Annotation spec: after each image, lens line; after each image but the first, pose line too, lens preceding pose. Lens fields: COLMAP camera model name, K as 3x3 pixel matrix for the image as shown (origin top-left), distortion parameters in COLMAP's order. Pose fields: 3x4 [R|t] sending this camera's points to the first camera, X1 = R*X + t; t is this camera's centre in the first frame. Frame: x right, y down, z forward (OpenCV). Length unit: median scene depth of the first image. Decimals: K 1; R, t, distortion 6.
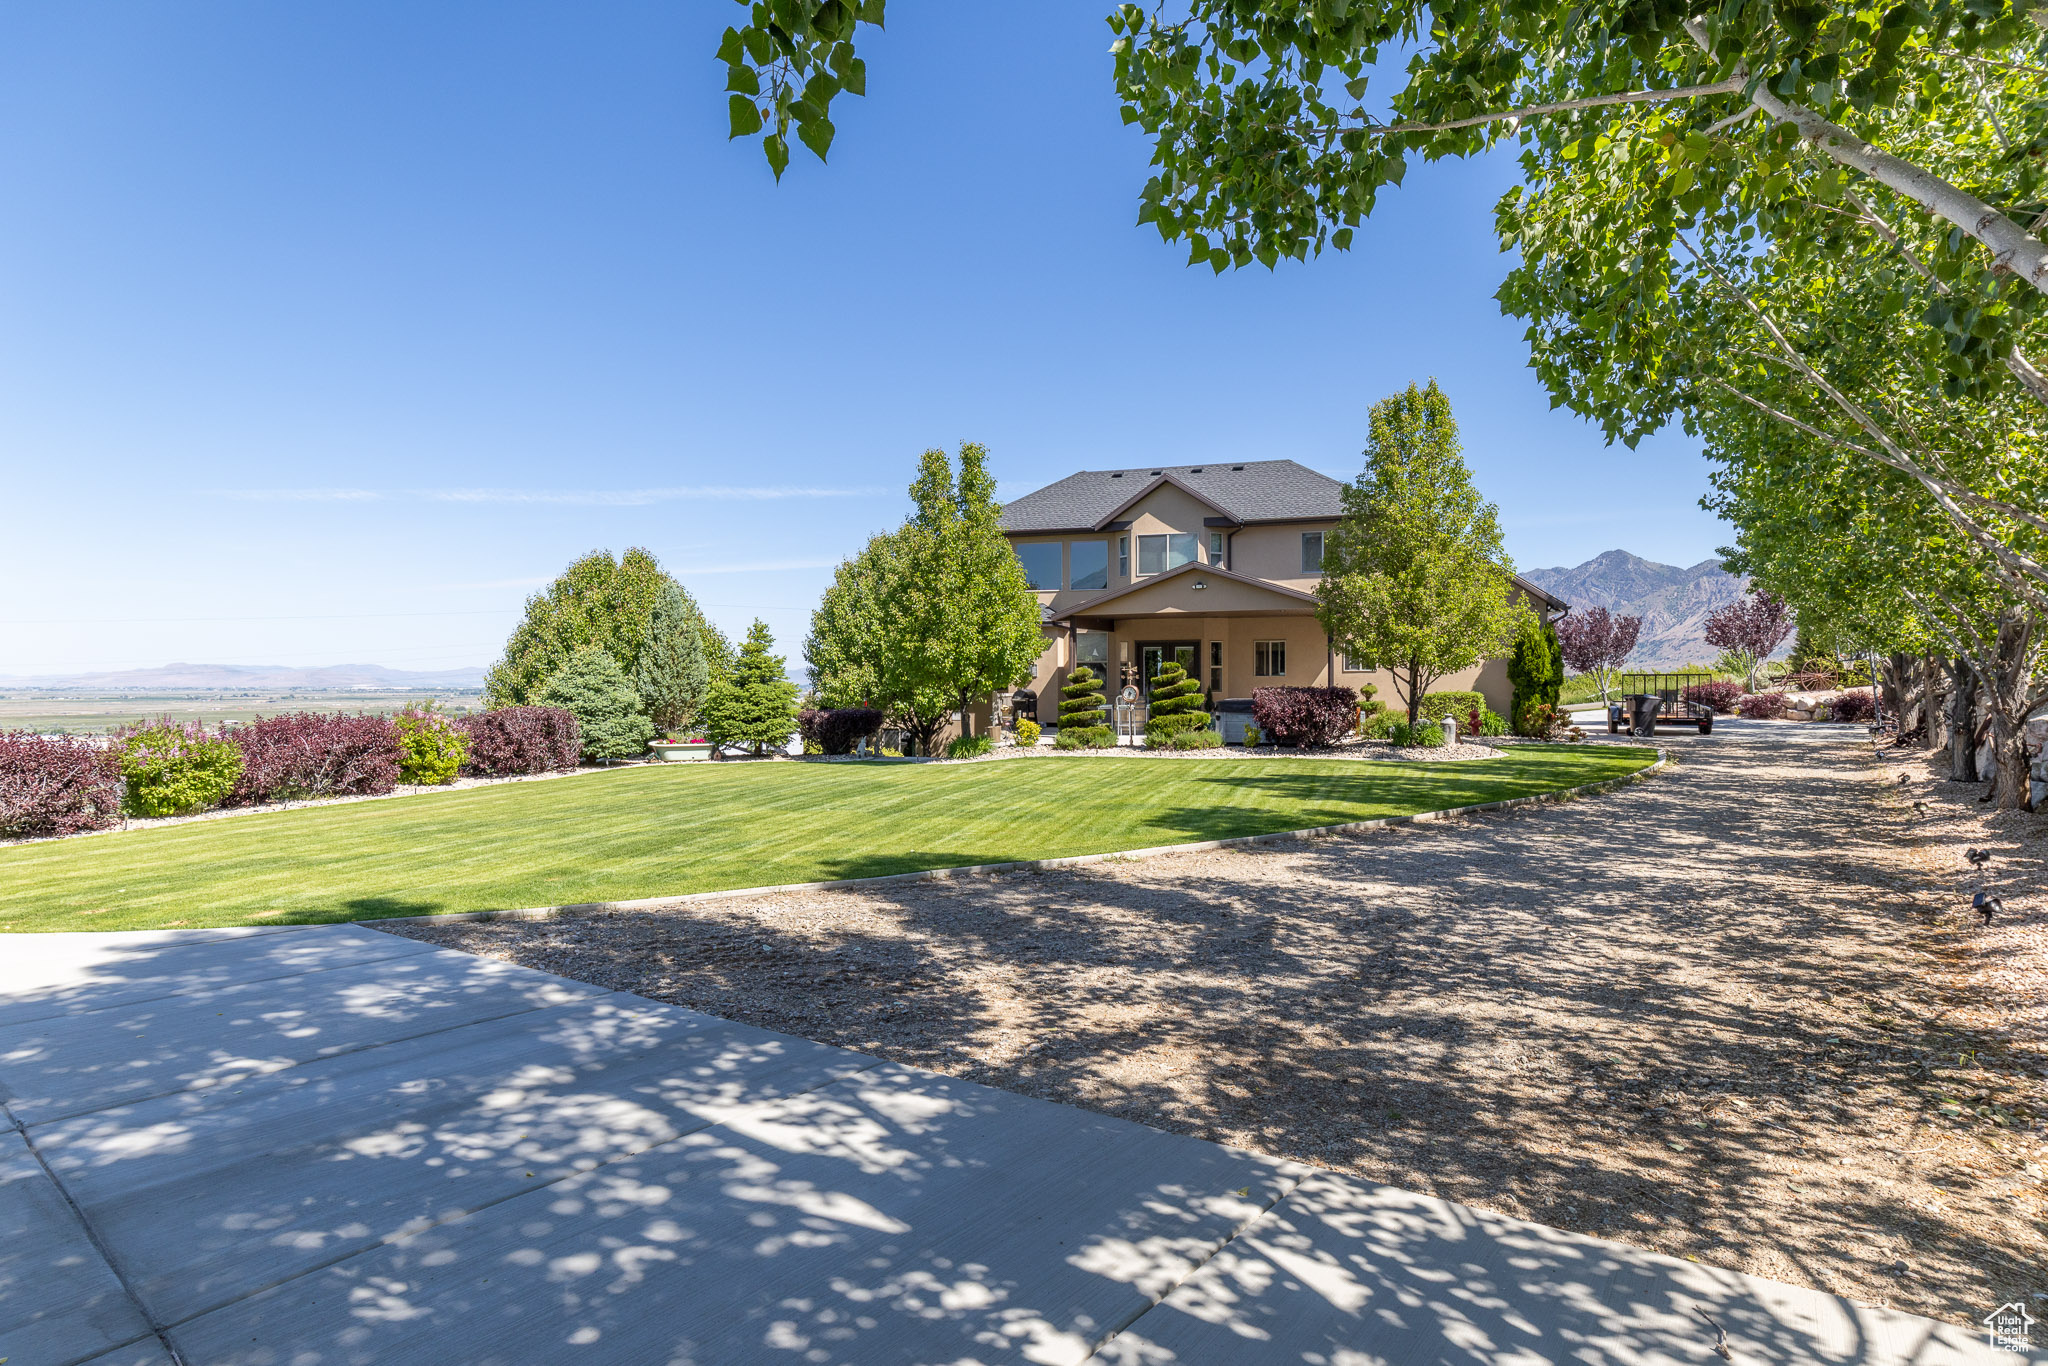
lens RADIAL K [[1160.0, 0, 1020.1], [0, 1160.0, 683.8], [0, 0, 1]] dist [0.001720, -0.000074]
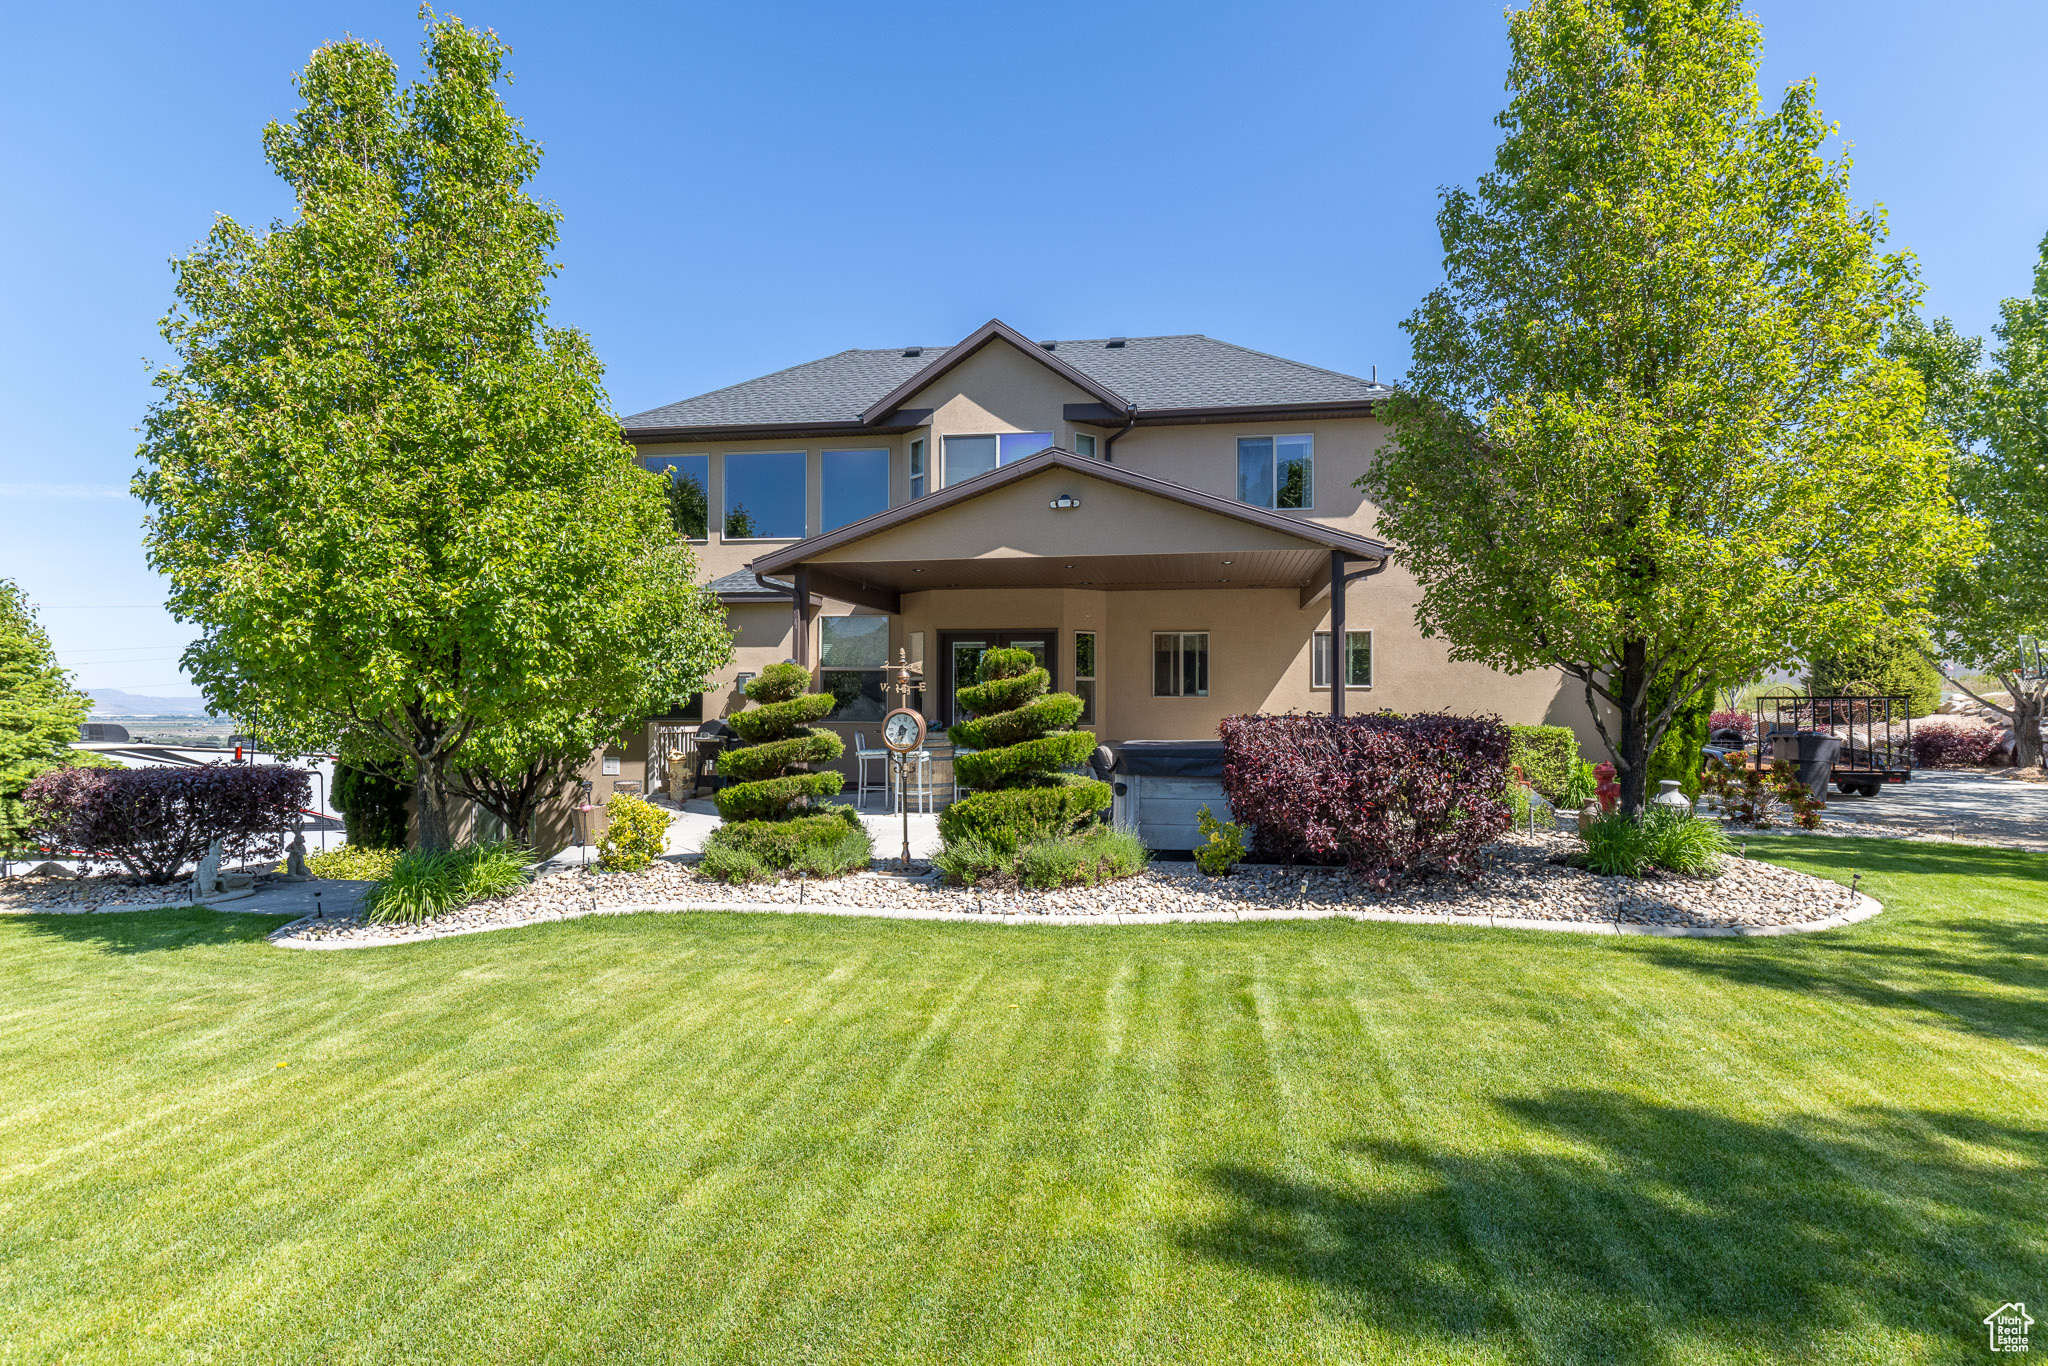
lens RADIAL K [[1160.0, 0, 1024.6], [0, 1160.0, 686.6], [0, 0, 1]] dist [0.001720, -0.000074]
pose [[0.988034, 0.006453, 0.154100, 0.076226], [-0.002682, 0.999692, -0.024666, 0.003342], [-0.154212, 0.023957, 0.987747, 0.622303]]
